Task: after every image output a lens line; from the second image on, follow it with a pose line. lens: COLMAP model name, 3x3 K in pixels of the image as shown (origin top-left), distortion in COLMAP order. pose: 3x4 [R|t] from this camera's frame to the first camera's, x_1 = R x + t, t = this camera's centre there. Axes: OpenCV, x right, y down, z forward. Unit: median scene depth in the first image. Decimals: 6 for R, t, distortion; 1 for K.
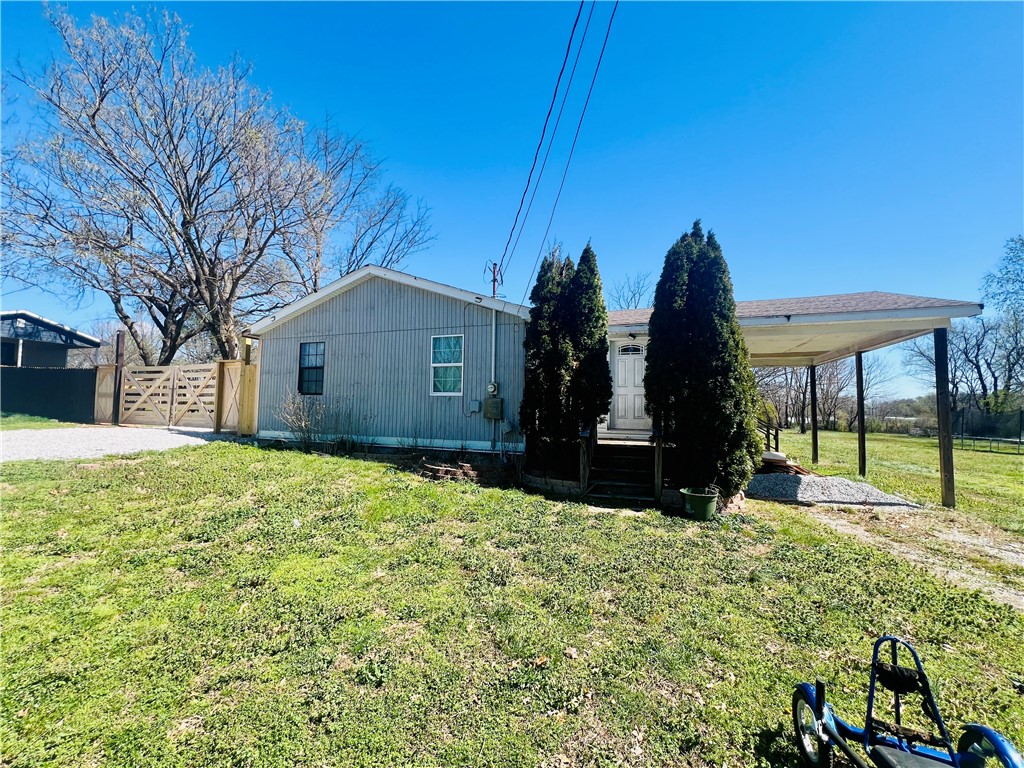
lens RADIAL K [[411.8, 0, 513.0], [0, 411.8, 388.0], [0, 0, 1]] dist [-0.000048, 0.000162]
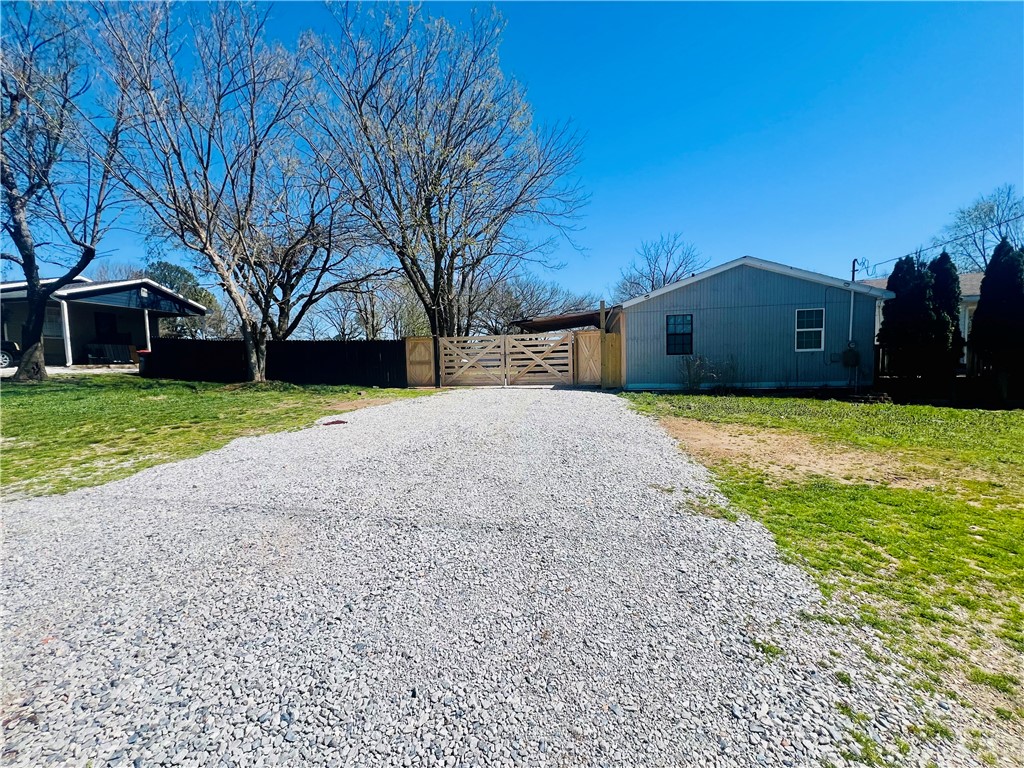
lens RADIAL K [[411.8, 0, 513.0], [0, 411.8, 388.0], [0, 0, 1]] dist [-0.000048, 0.000162]
pose [[0.987691, -0.054293, 0.146690, -1.236970], [0.036004, 0.991556, 0.124580, -0.063166], [-0.152215, -0.117765, 0.981306, -0.251960]]
